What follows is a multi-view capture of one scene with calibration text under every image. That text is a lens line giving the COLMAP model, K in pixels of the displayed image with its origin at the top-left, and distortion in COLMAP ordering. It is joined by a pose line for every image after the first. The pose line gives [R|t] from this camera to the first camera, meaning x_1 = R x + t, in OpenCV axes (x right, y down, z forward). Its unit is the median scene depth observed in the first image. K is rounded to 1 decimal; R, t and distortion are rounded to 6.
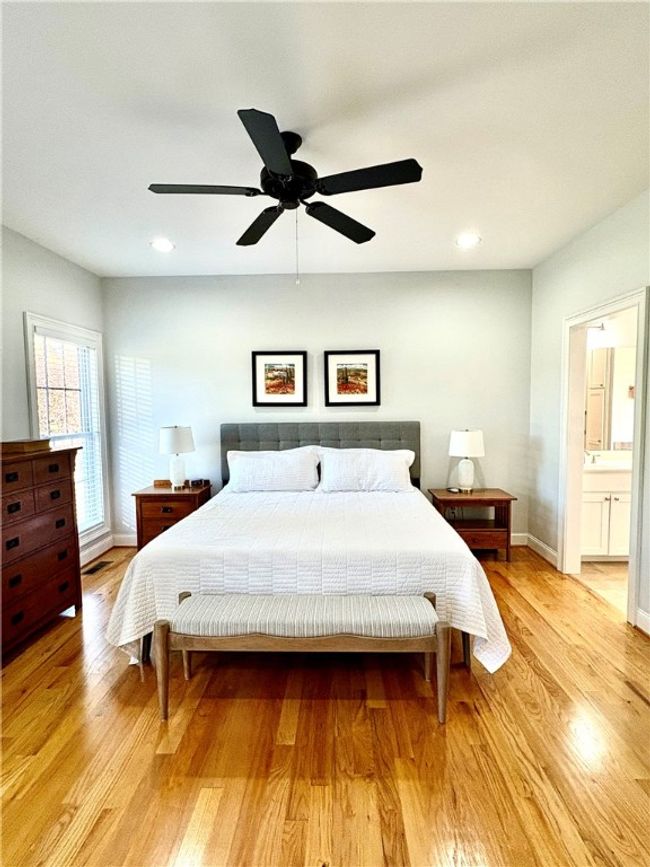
lens RADIAL K [[448.5, 0, 325.4], [0, 448.5, 432.8], [0, 0, 1]] dist [0.004685, -0.000961]
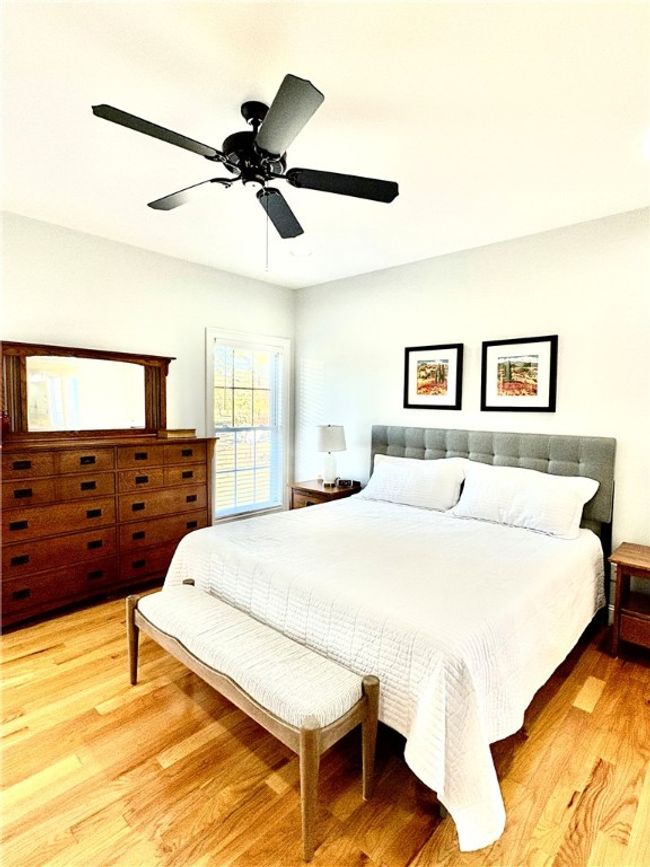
lens RADIAL K [[448.5, 0, 325.2], [0, 448.5, 432.6], [0, 0, 1]] dist [0.004685, -0.000961]
pose [[0.747797, 0.066169, -0.660622, 0.326697], [-0.066478, 0.997483, 0.024660, -0.021536], [0.660591, 0.025476, 0.750313, 0.216592]]
